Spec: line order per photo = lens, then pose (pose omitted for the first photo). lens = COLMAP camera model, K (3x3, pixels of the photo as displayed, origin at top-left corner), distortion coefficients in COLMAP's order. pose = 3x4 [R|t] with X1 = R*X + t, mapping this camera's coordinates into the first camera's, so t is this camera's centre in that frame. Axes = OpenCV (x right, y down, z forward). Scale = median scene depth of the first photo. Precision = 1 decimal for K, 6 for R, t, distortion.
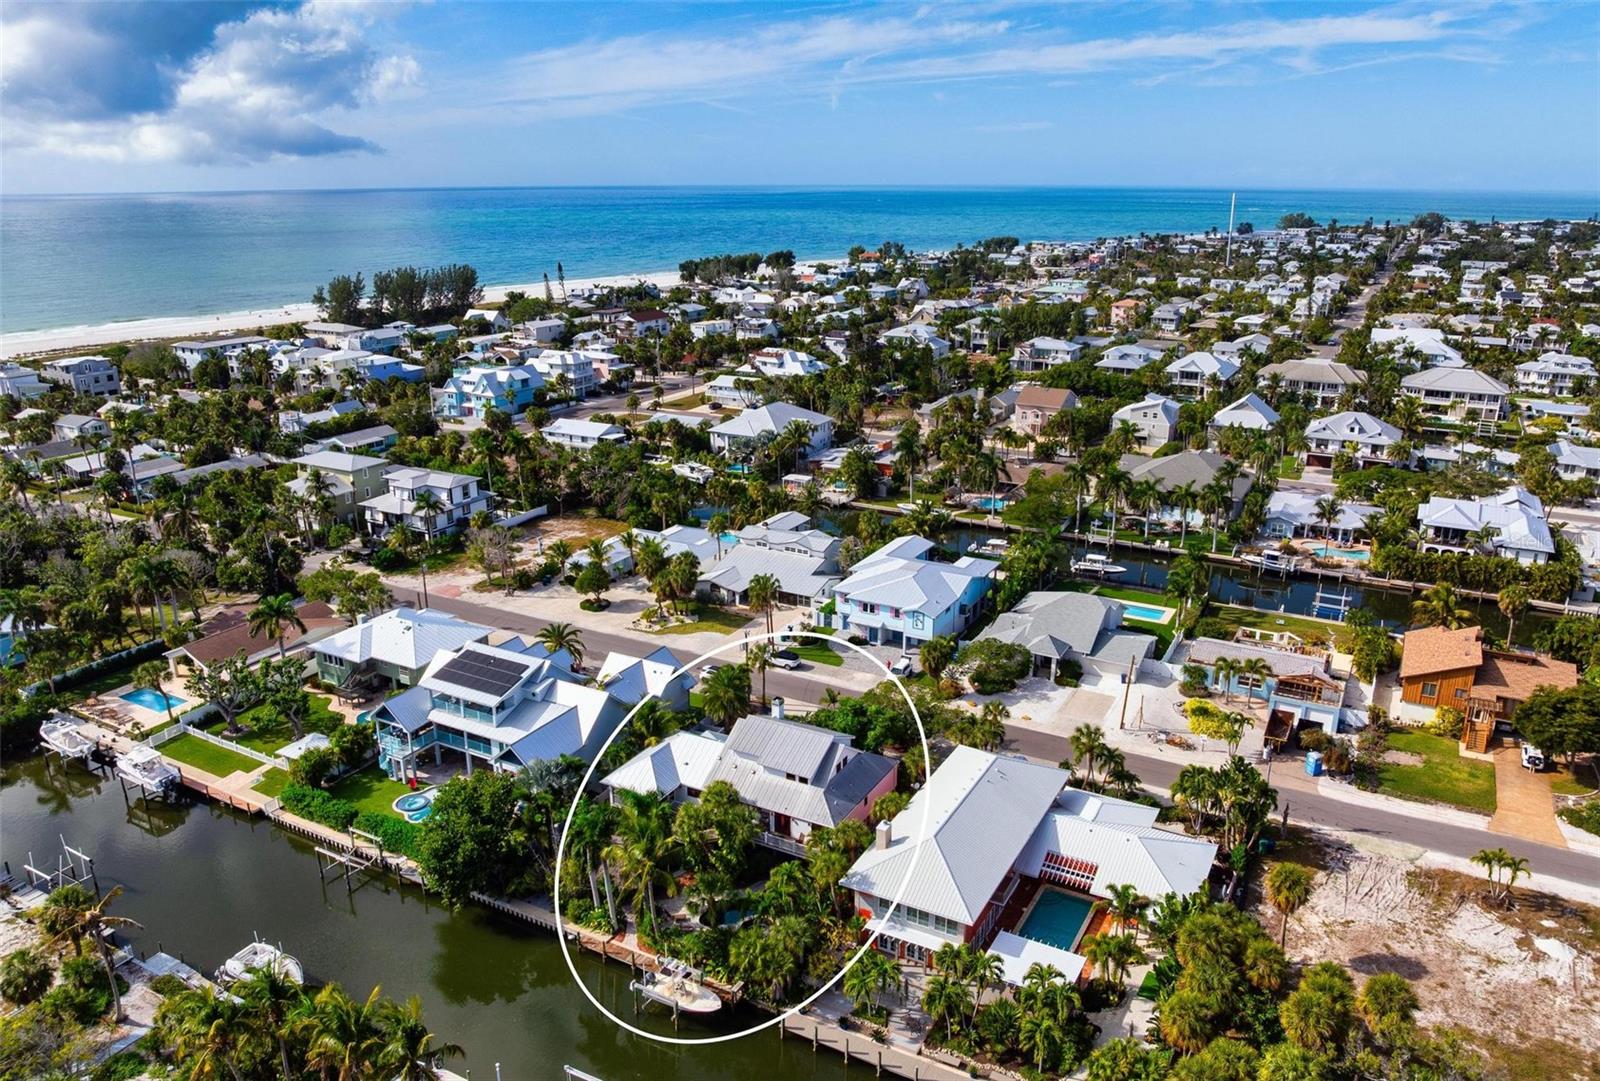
lens RADIAL K [[1128.8, 0, 796.0], [0, 1128.8, 543.0], [0, 0, 1]] dist [-0.036725, -0.008435]
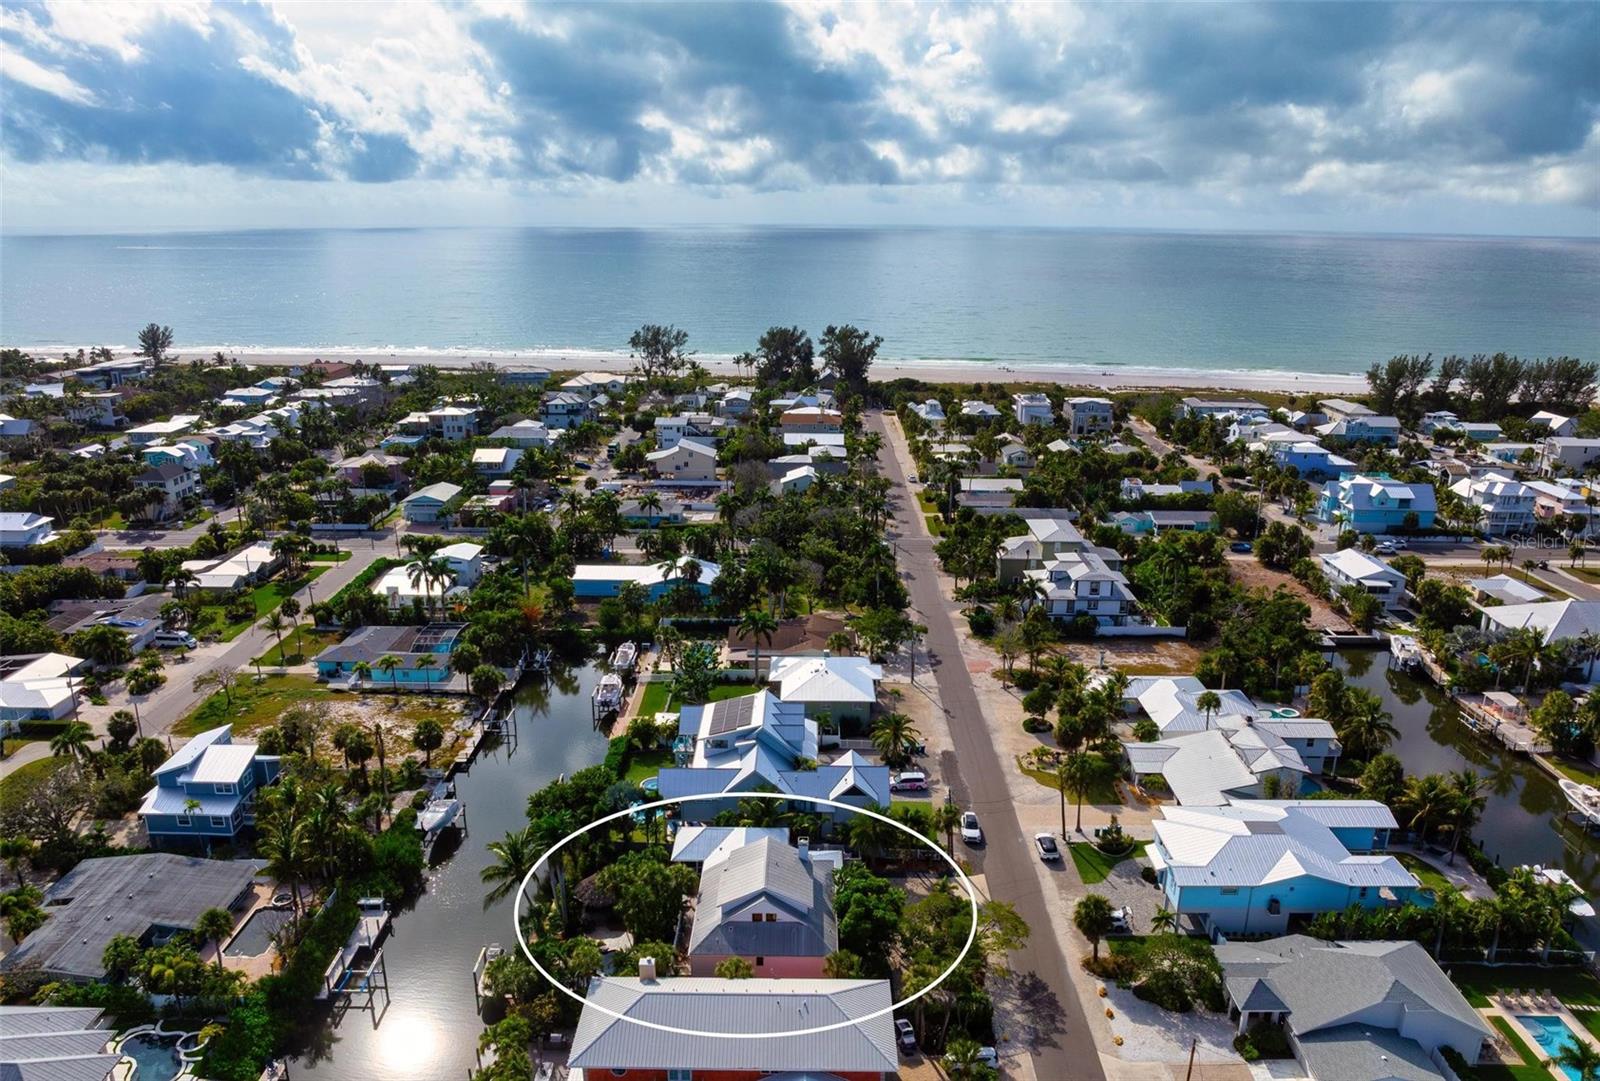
lens RADIAL K [[1135.4, 0, 800.3], [0, 1135.4, 508.4], [0, 0, 1]] dist [-0.066534, 0.043791]
pose [[0.472341, 0.223687, -0.852560, 0.499040], [-0.277236, 0.955873, 0.097198, -0.157632], [0.836681, 0.190449, 0.513512, 0.248158]]
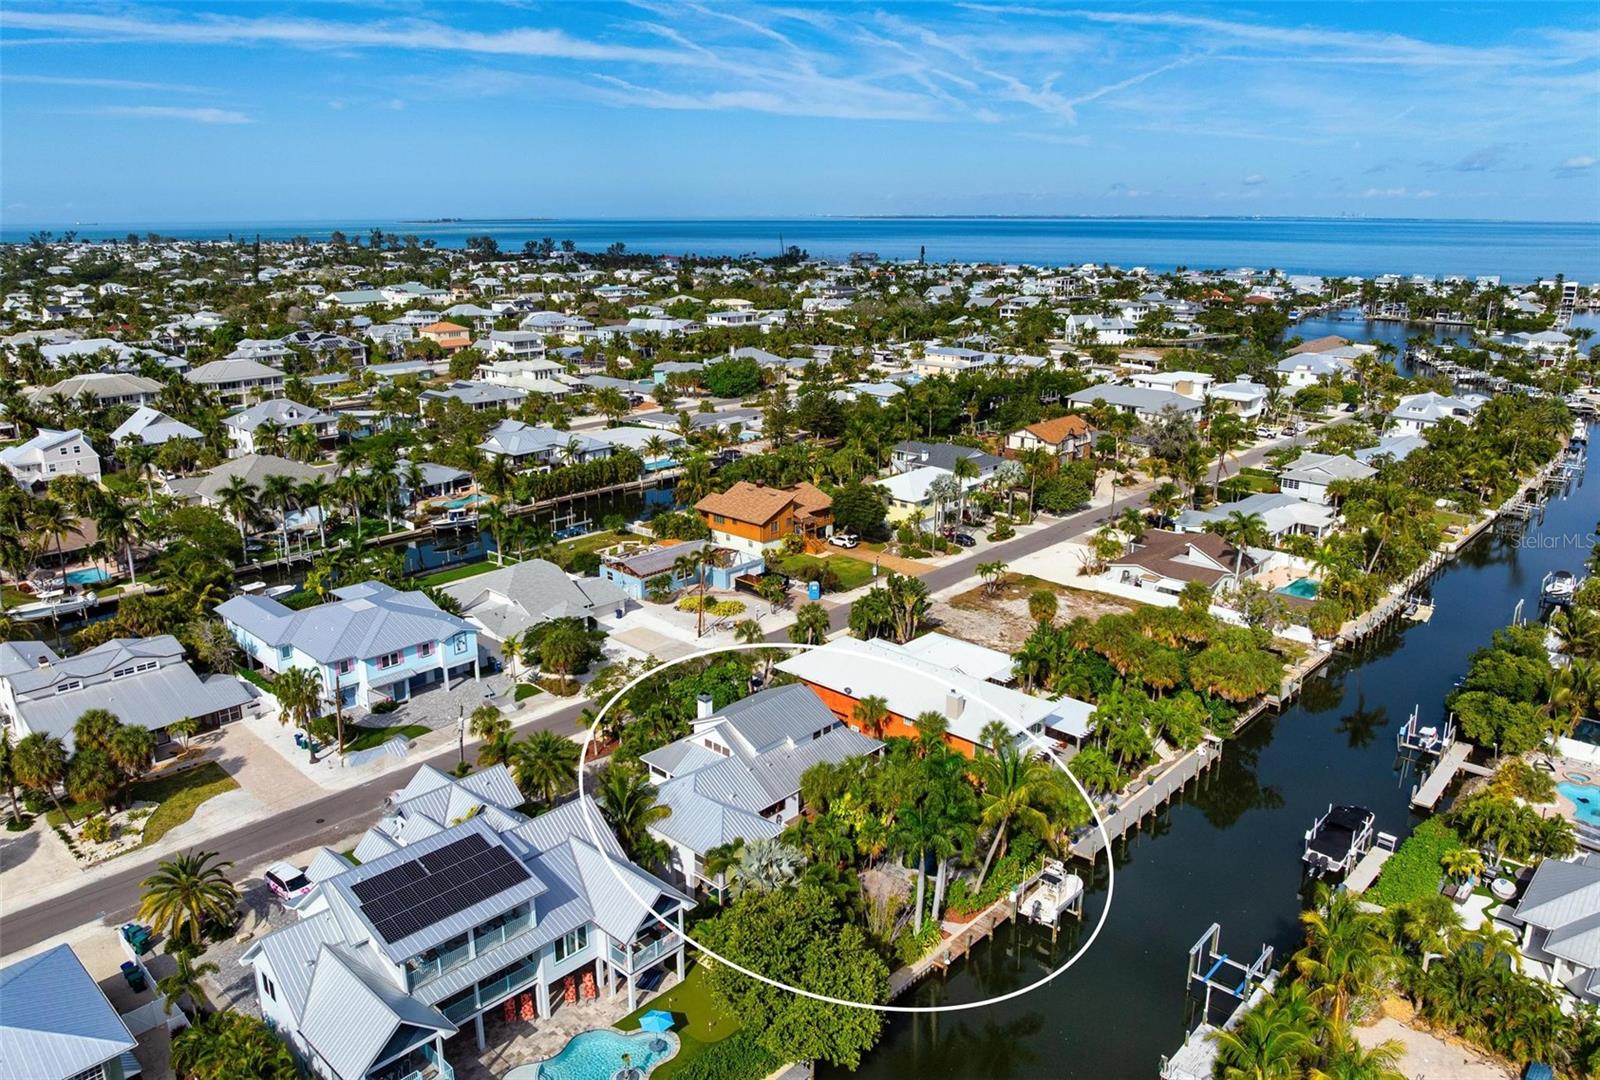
lens RADIAL K [[1128.4, 0, 800.8], [0, 1128.4, 509.2], [0, 0, 1]] dist [-0.043034, -0.000446]
pose [[0.250455, -0.245720, 0.936426, -0.482370], [0.297292, 0.940041, 0.167155, -0.073498], [-0.921352, 0.236527, 0.308489, 0.394440]]
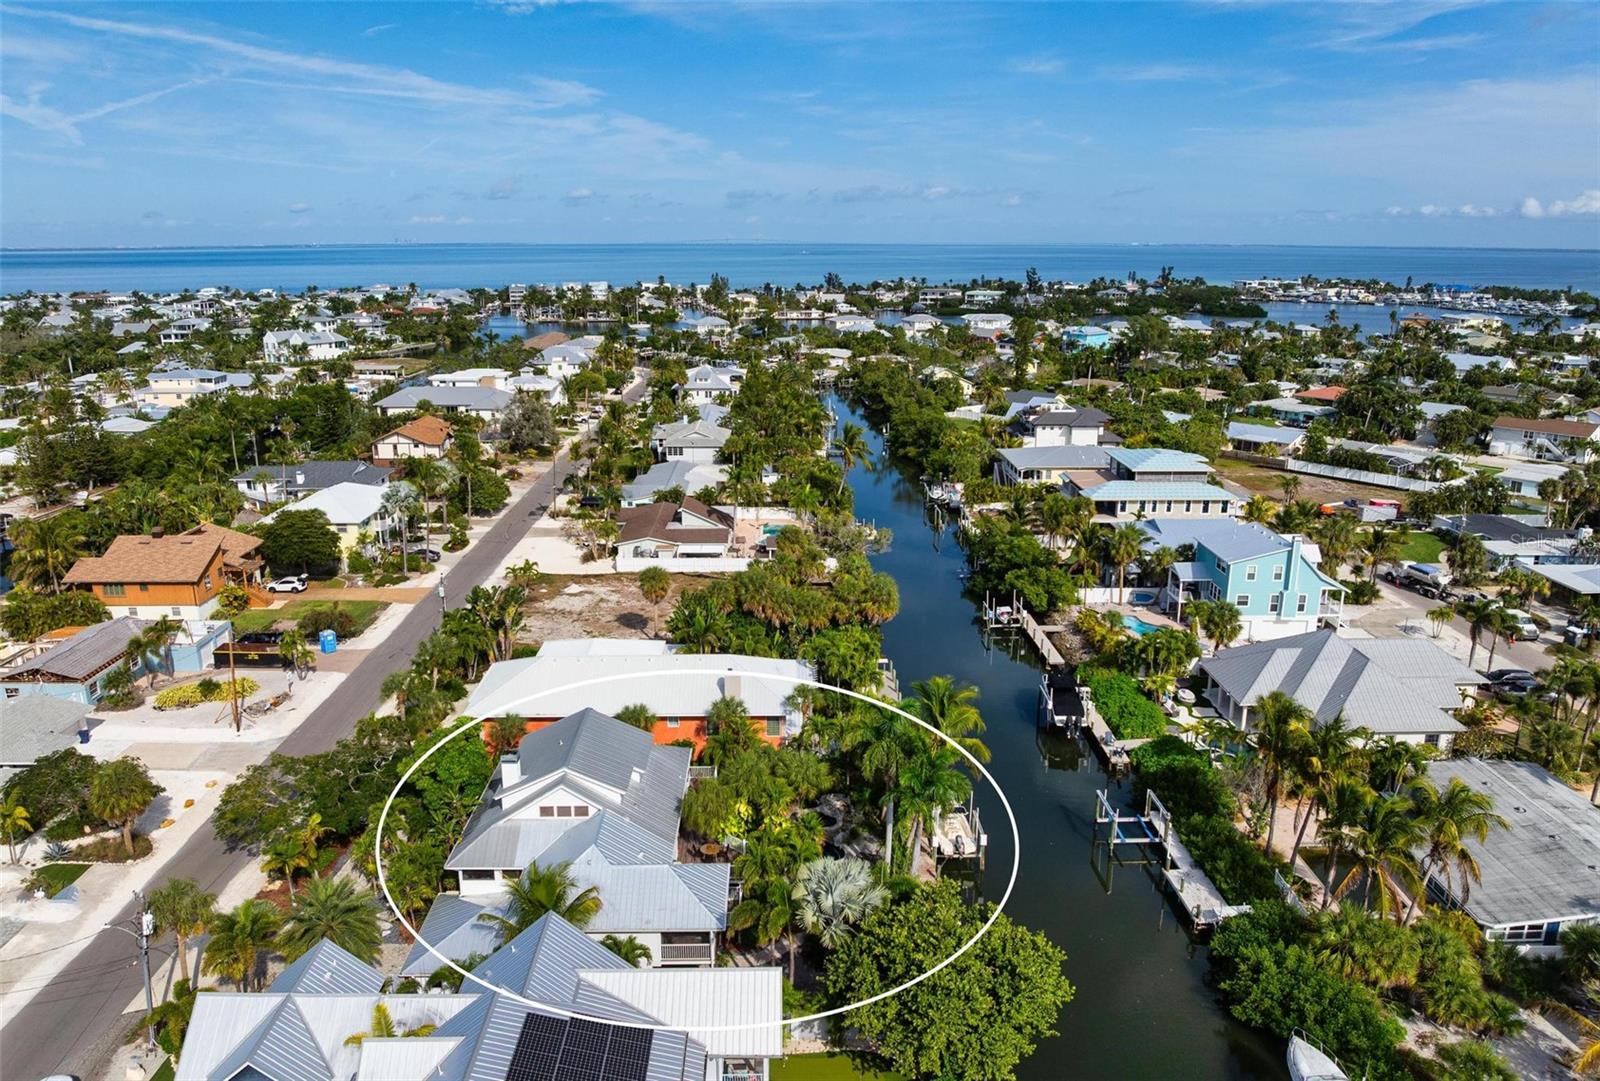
lens RADIAL K [[1128.8, 0, 796.0], [0, 1128.8, 543.0], [0, 0, 1]] dist [-0.036725, -0.008435]
pose [[-0.493670, -0.225005, 0.840037, -0.378535], [0.266760, 0.880203, 0.392532, -0.109148], [-0.827725, 0.417870, -0.374507, 0.660269]]
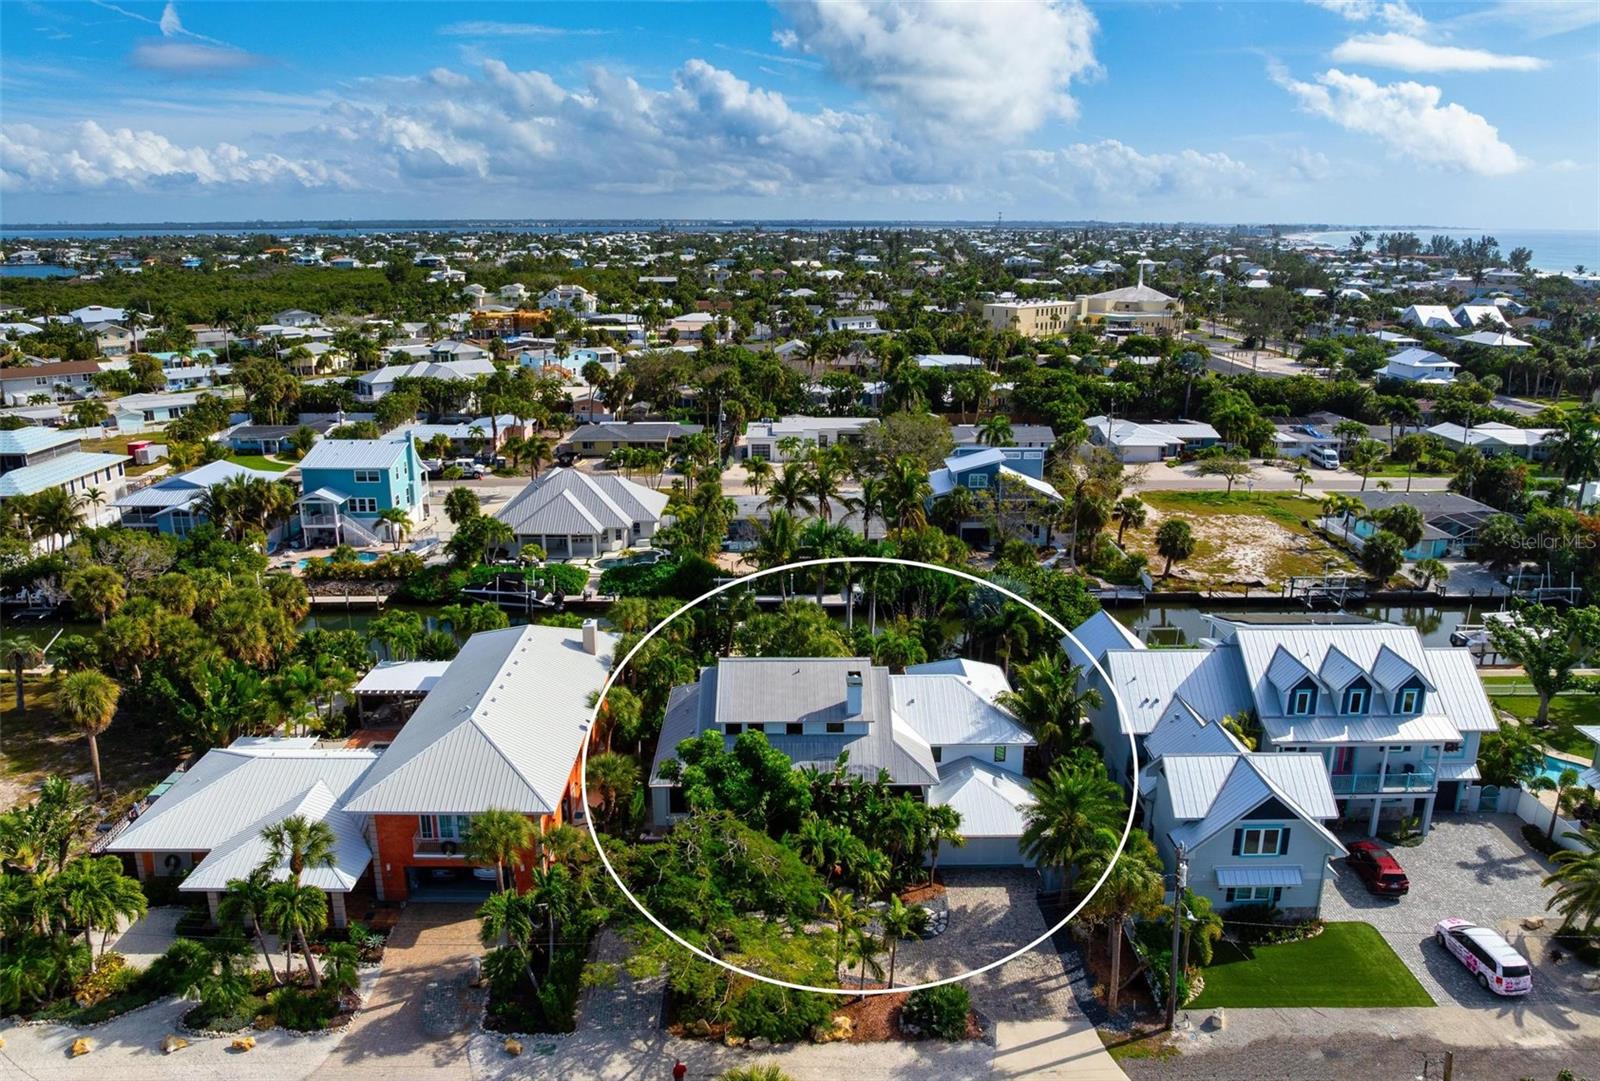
lens RADIAL K [[1135.4, 0, 800.3], [0, 1135.4, 508.4], [0, 0, 1]] dist [-0.066534, 0.043791]
pose [[-0.868669, 0.129038, -0.478292, 0.183950], [-0.148636, 0.853109, 0.500112, -0.143982], [0.472569, 0.505523, -0.721890, 0.835294]]
